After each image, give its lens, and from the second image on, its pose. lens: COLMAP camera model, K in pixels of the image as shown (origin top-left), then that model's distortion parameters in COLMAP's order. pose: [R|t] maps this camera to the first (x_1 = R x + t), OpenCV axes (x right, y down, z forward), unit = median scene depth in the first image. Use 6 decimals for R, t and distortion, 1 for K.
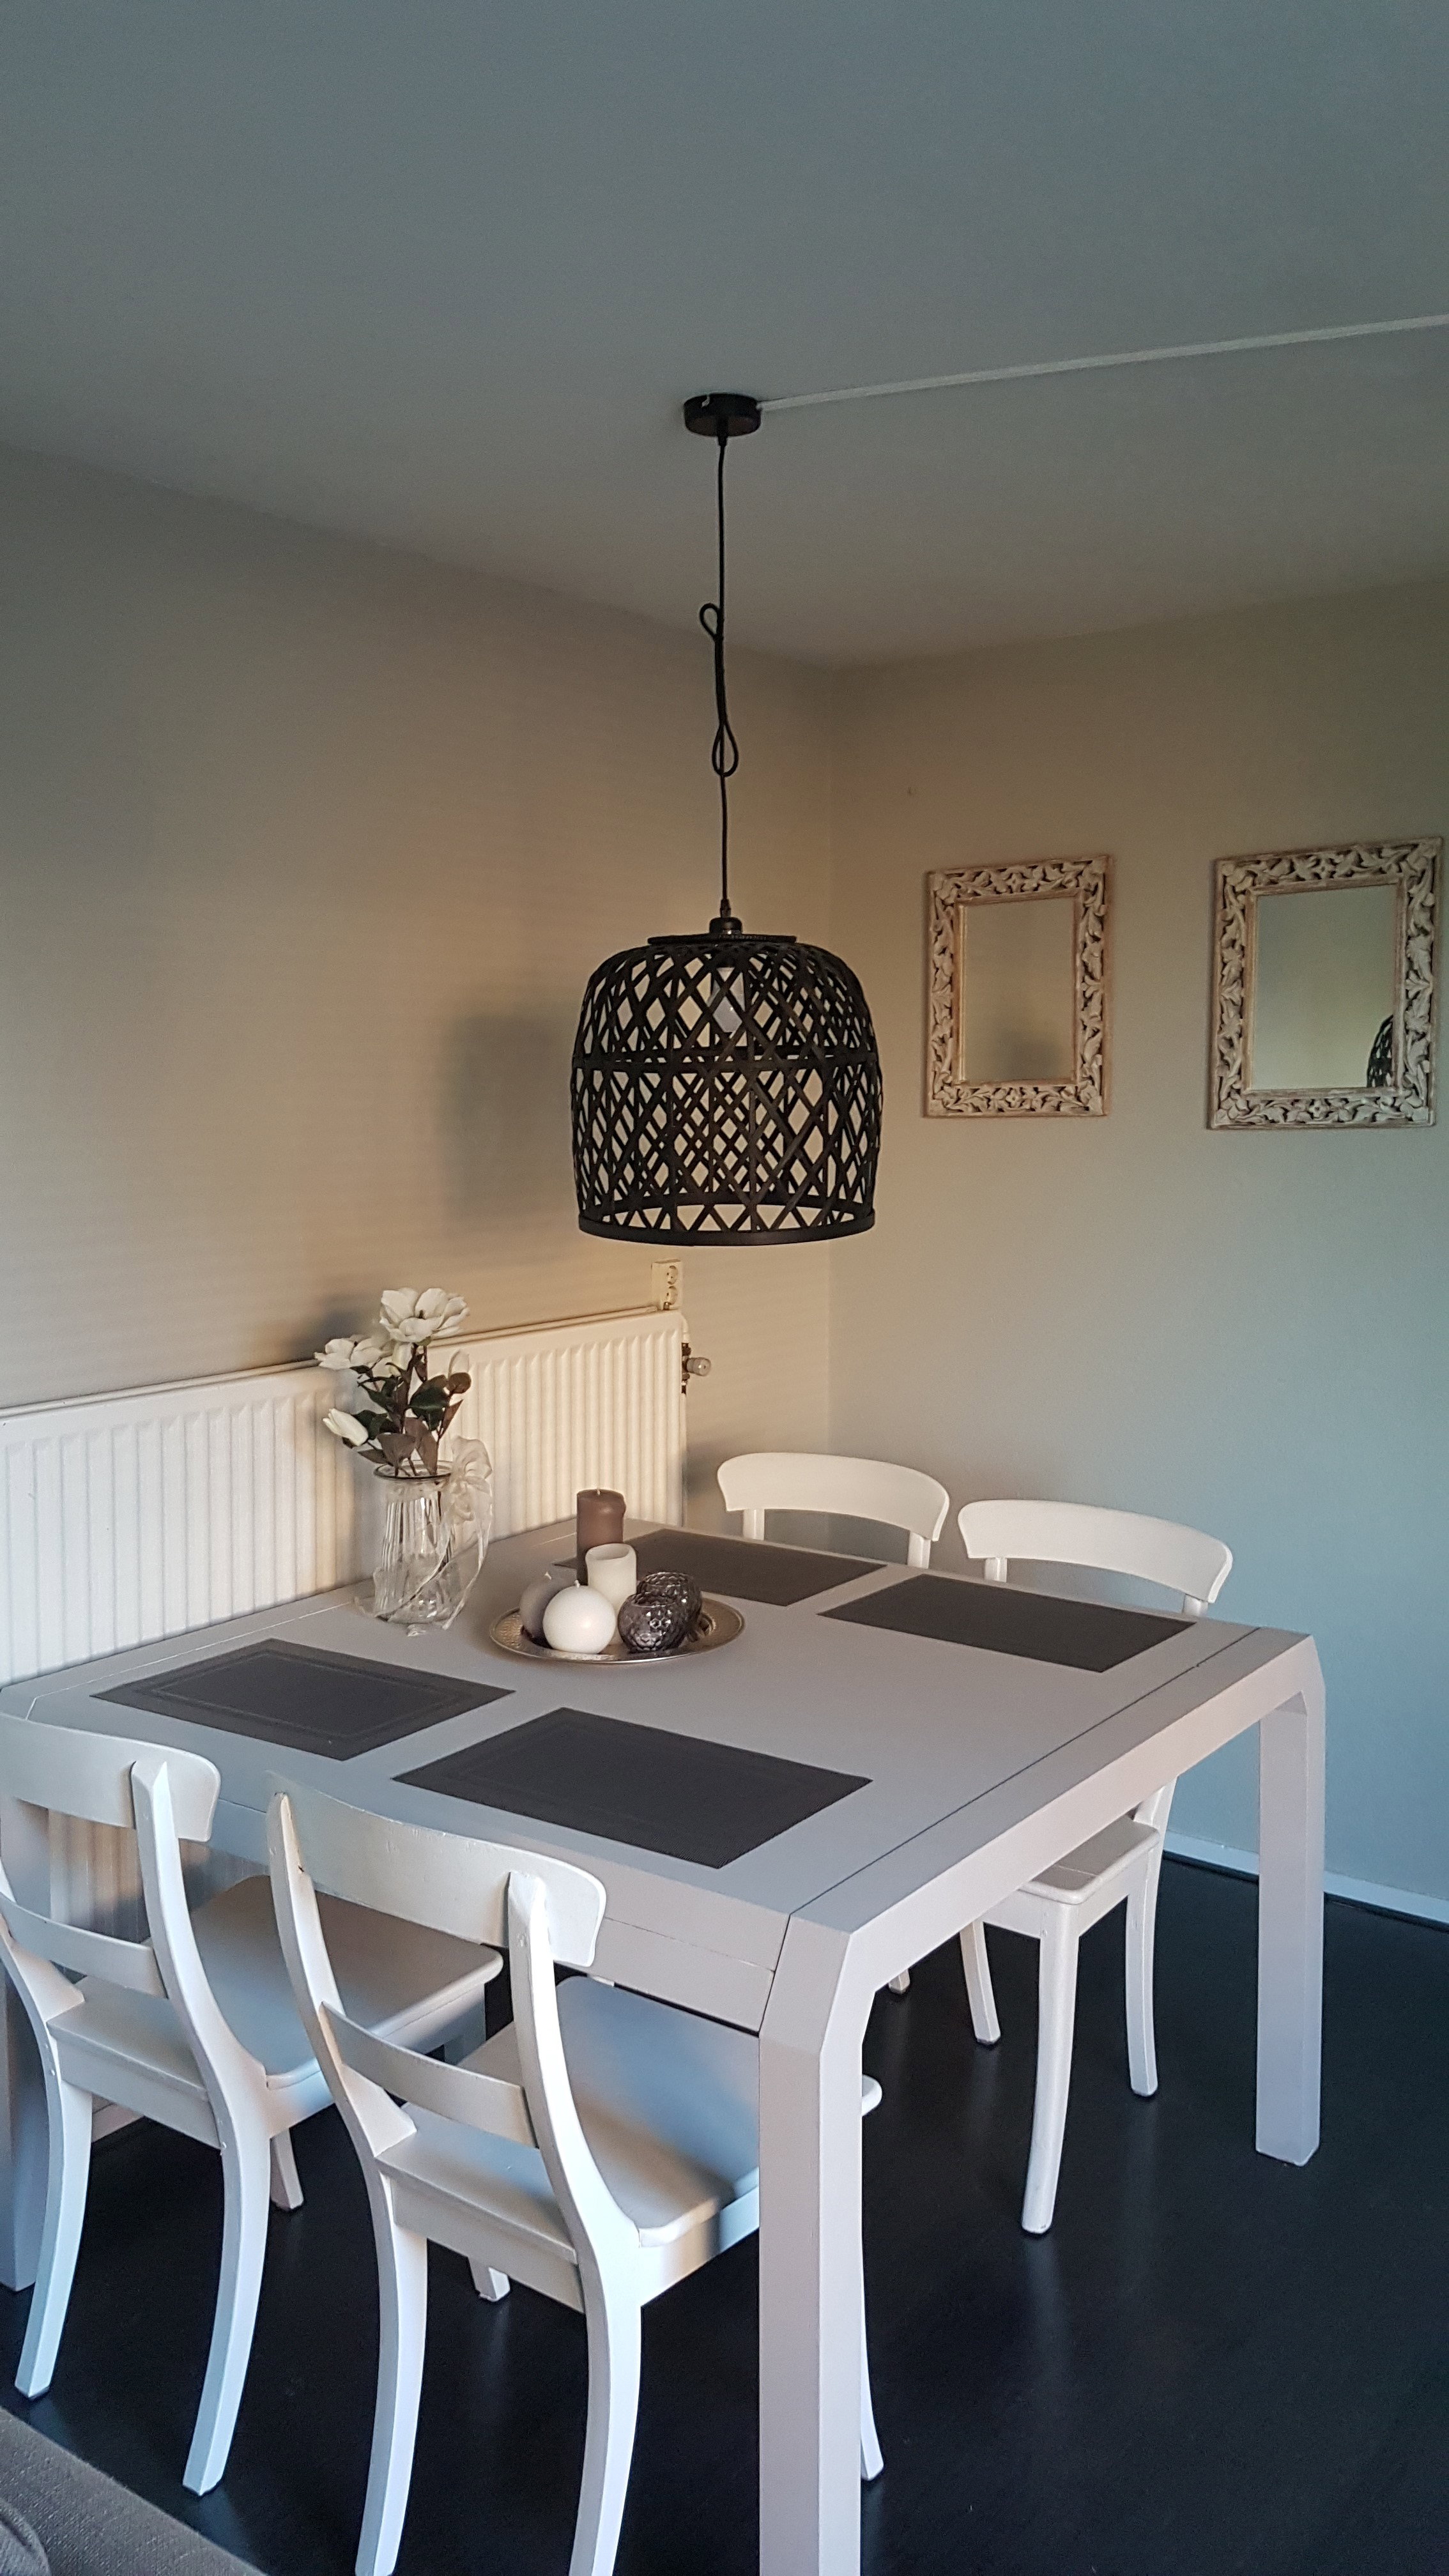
lens RADIAL K [[1977.1, 0, 722.5], [0, 1977.1, 1274.4], [0, 0, 1]] dist [0.138208, -0.004454]
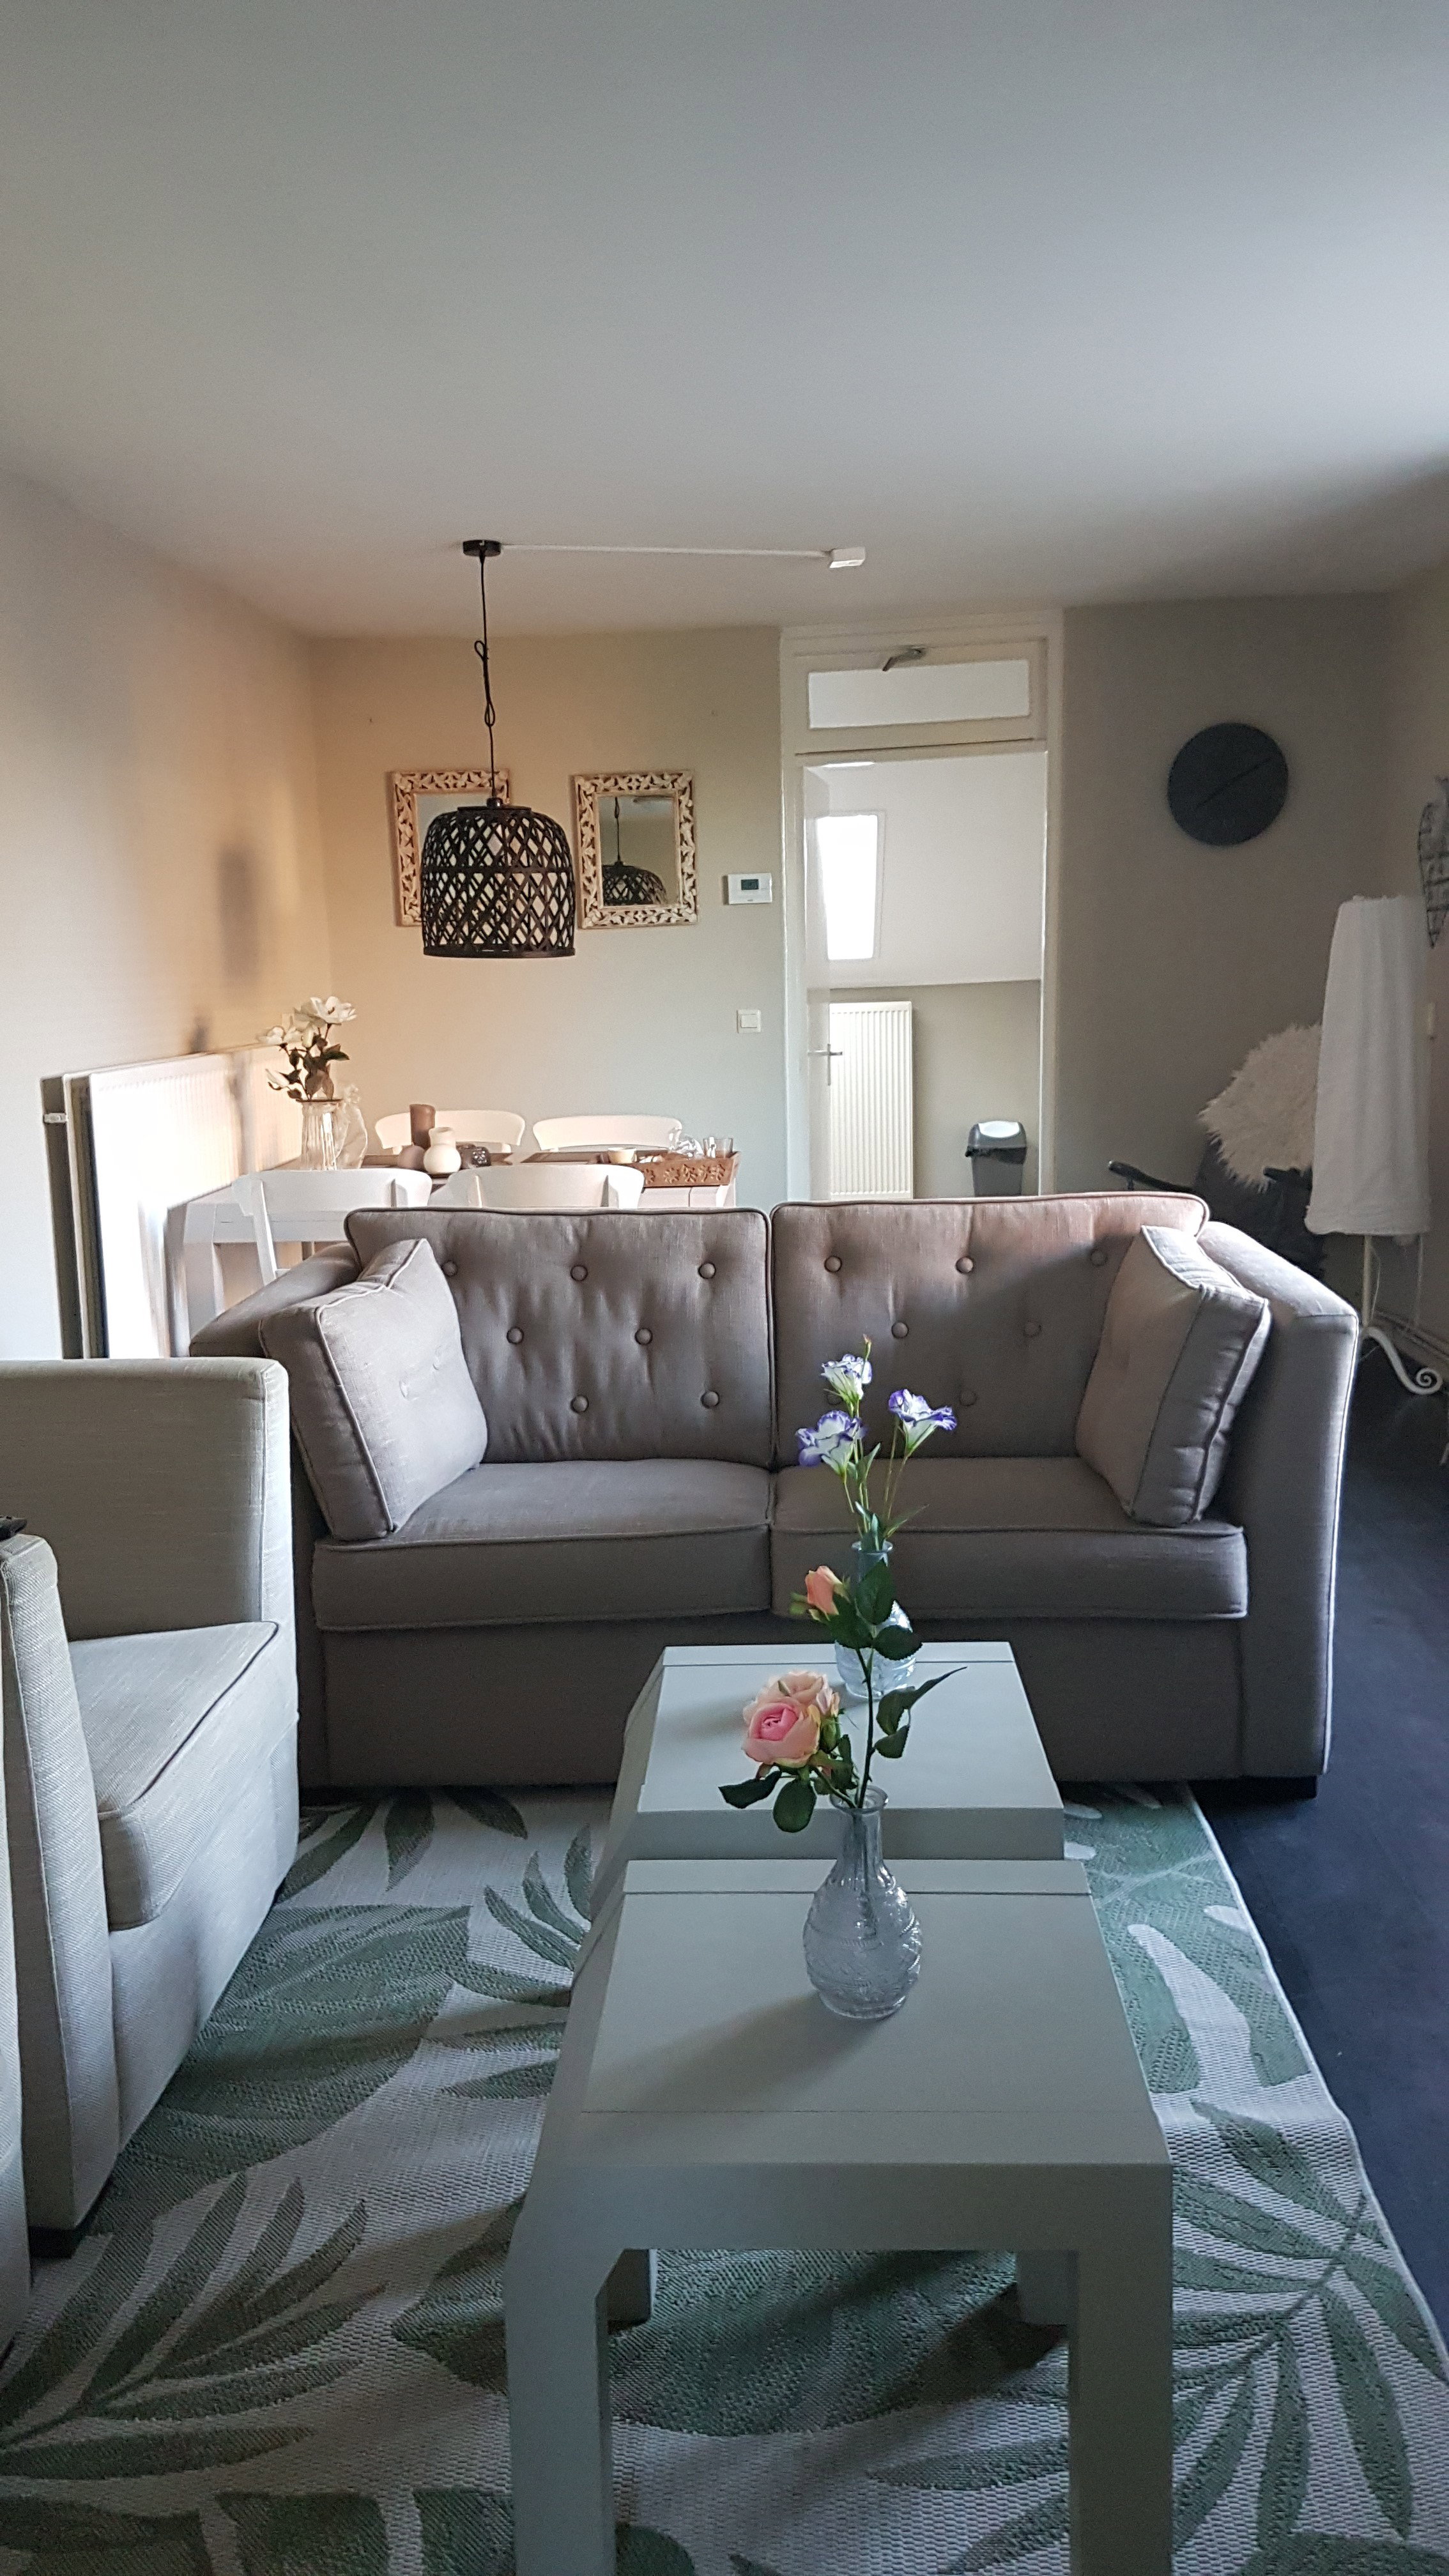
lens RADIAL K [[1977.1, 0, 726.1], [0, 1977.1, 1295.5], [0, 0, 1]] dist [0.138208, -0.004454]
pose [[0.829486, -0.105943, 0.548388, -0.709629], [0.073472, 0.994011, 0.080900, 0.128781], [-0.553674, -0.026815, 0.832302, -0.611063]]
